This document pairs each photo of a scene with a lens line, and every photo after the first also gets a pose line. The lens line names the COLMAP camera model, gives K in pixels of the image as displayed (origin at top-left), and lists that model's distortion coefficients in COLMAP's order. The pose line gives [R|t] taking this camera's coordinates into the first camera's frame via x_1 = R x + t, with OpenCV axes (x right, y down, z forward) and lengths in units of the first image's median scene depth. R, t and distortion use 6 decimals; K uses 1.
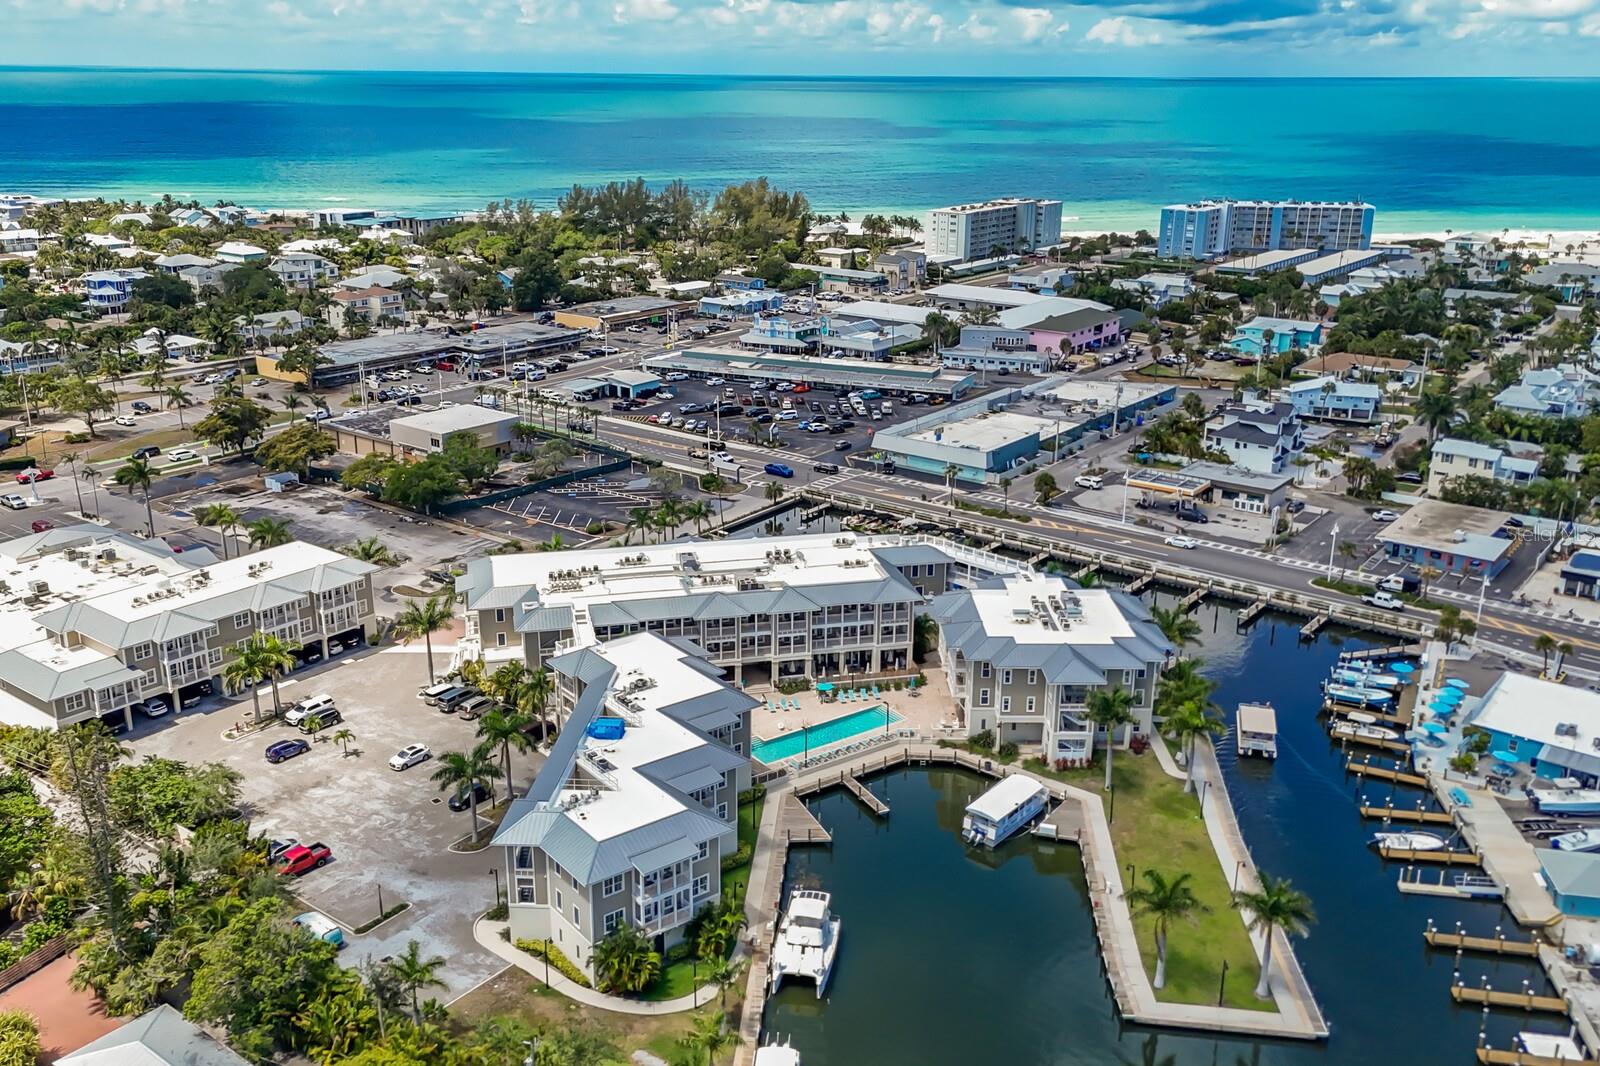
lens RADIAL K [[1393.9, 0, 800.0], [0, 1393.9, 533.0], [0, 0, 1]] dist [0.075360, -0.074693]
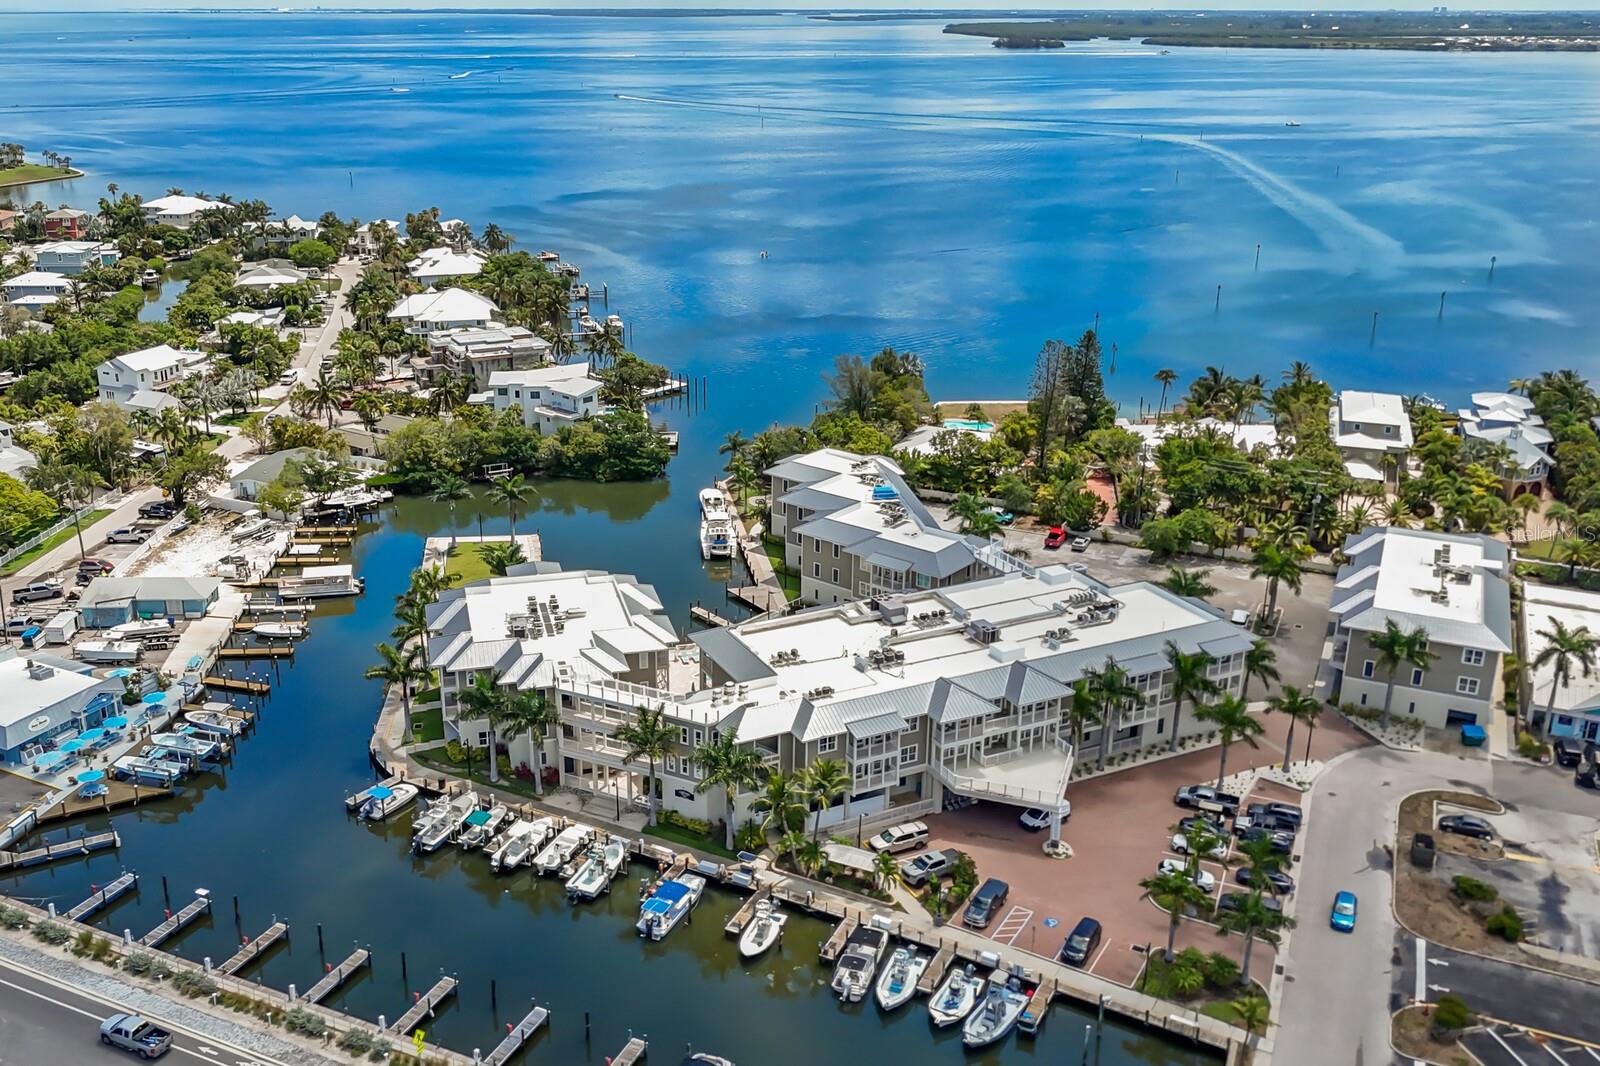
lens RADIAL K [[1455.4, 0, 749.5], [0, 1455.4, 532.1], [0, 0, 1]] dist [0.028205, -0.026119]
pose [[-0.976889, 0.071685, -0.201367, 0.158502], [-0.068148, 0.788465, 0.611293, -0.386165], [0.202592, 0.610888, -0.765358, 1.157589]]
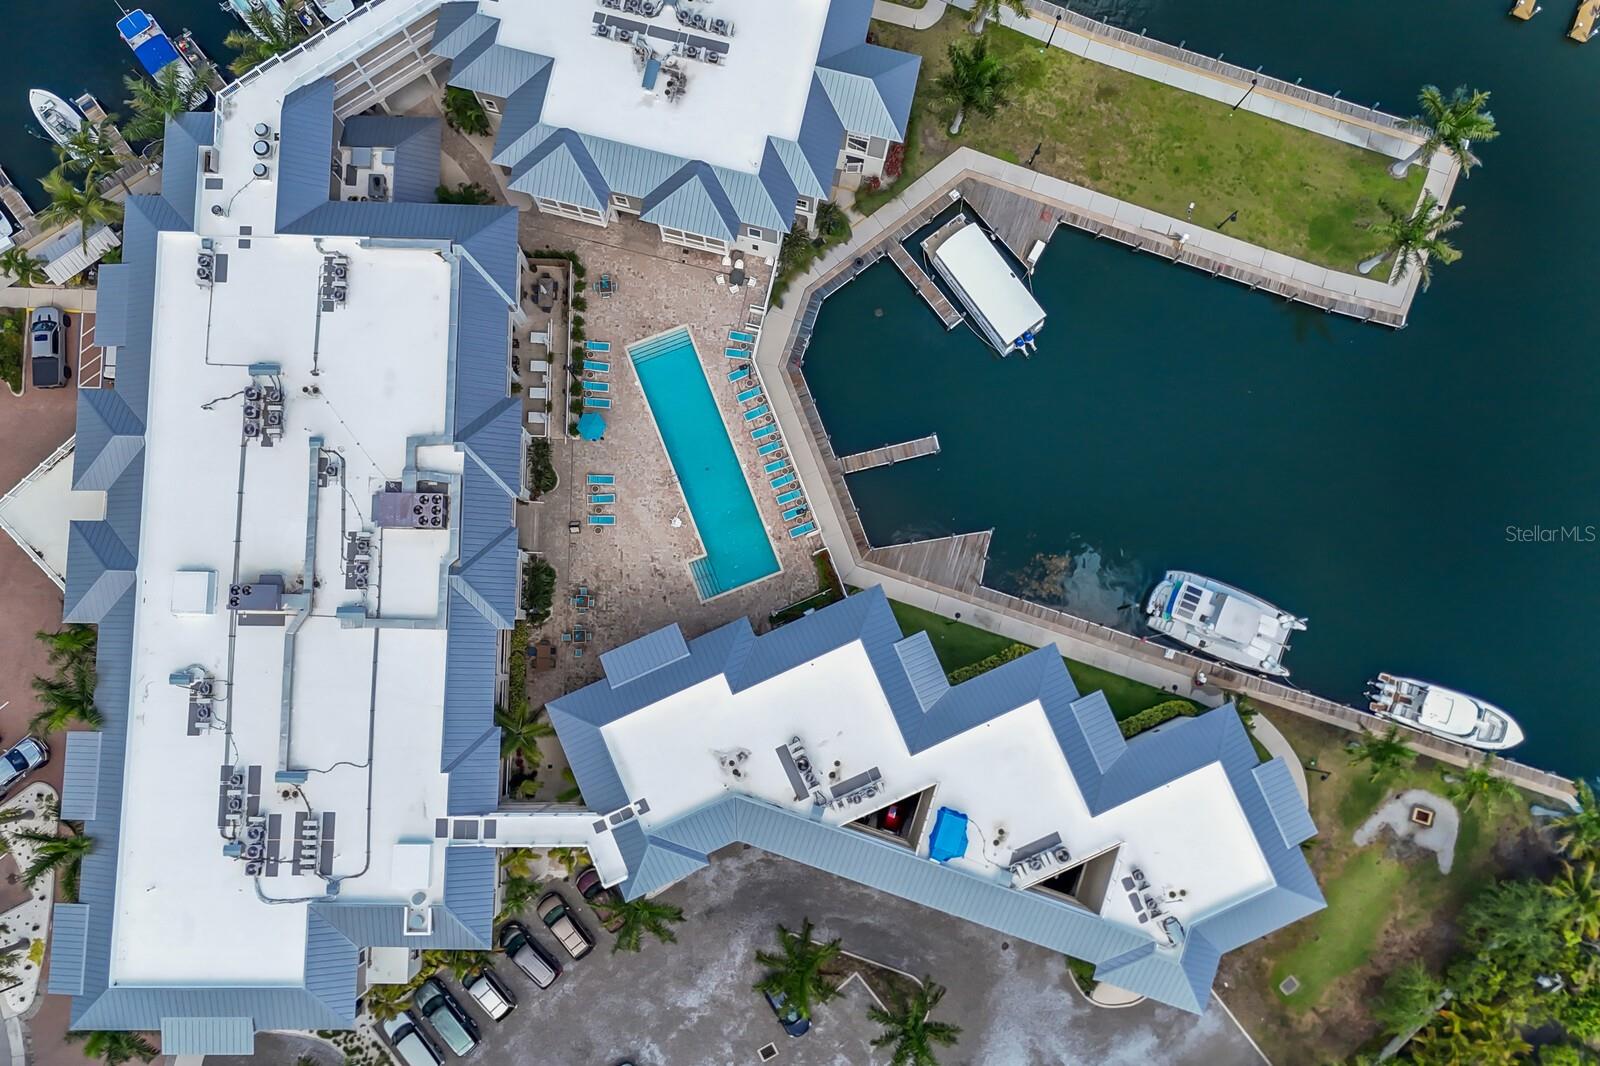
lens RADIAL K [[1421.6, 0, 768.6], [0, 1421.6, 536.6], [0, 0, 1]] dist [0.051889, -0.072528]
pose [[0.242580, -0.965336, 0.096341, -0.047374], [0.297695, 0.168586, 0.939658, -0.303193], [-0.923327, -0.199262, 0.328272, 0.487379]]
